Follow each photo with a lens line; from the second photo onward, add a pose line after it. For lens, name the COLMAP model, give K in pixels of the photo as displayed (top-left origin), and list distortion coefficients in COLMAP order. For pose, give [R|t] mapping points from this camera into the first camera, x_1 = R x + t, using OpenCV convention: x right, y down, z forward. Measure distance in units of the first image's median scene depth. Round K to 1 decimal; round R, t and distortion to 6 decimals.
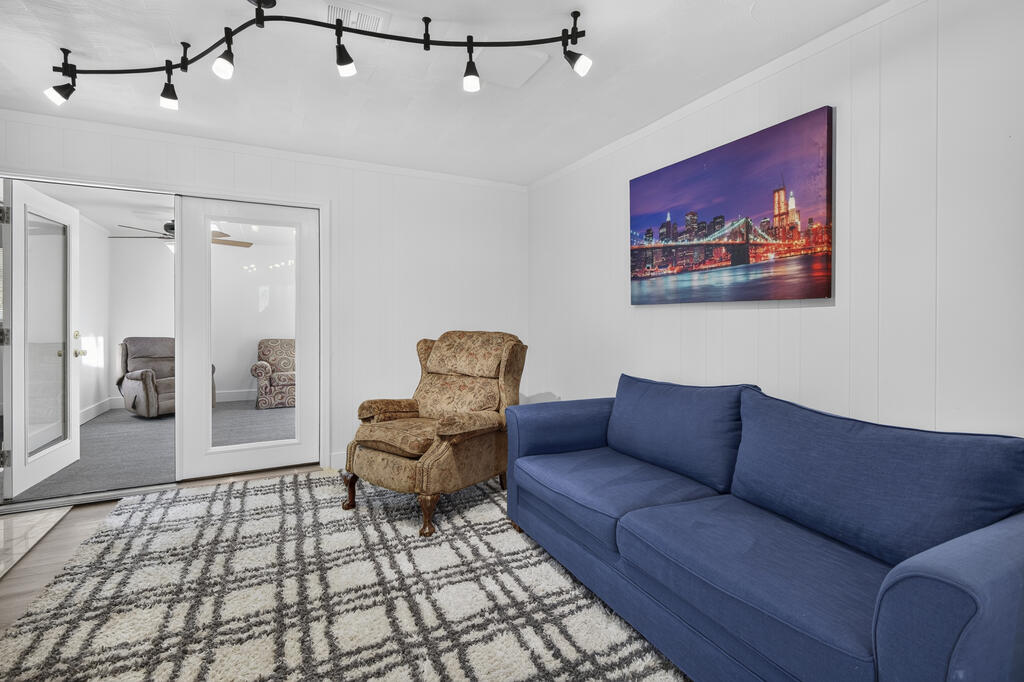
lens RADIAL K [[460.7, 0, 515.2], [0, 460.7, 319.9], [0, 0, 1]] dist [0.000326, -0.000985]
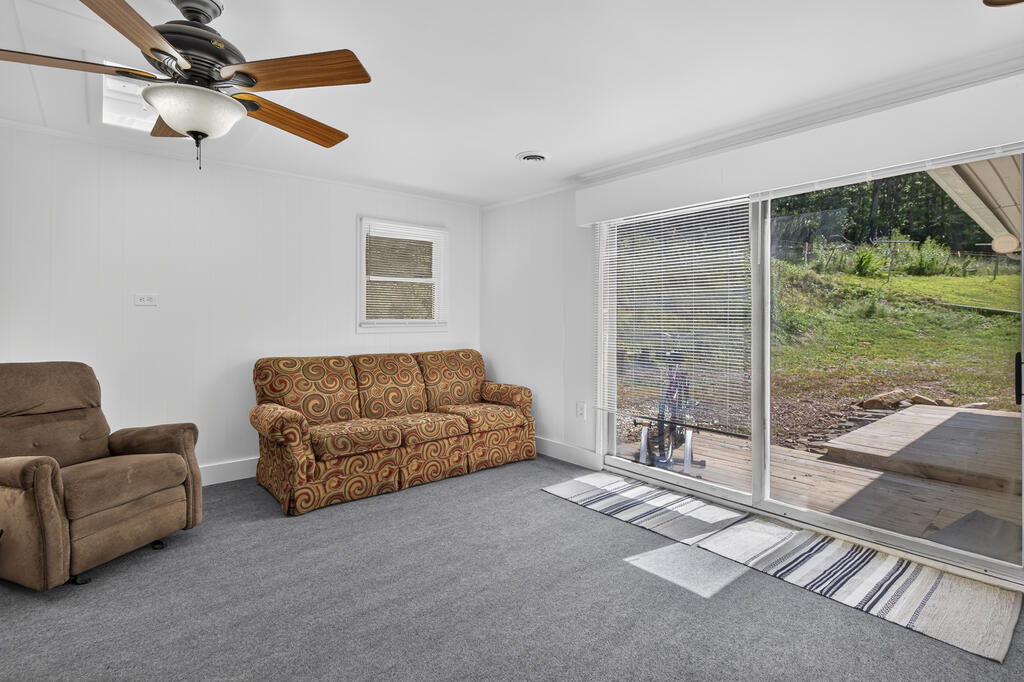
lens RADIAL K [[497.5, 0, 509.7], [0, 497.5, 336.6], [0, 0, 1]] dist [-0.002025, -0.000731]
pose [[0.976228, -0.004057, 0.216709, -0.450433], [-0.000768, 0.999754, 0.022177, 0.006112], [-0.216745, -0.021816, 0.975984, 0.471575]]
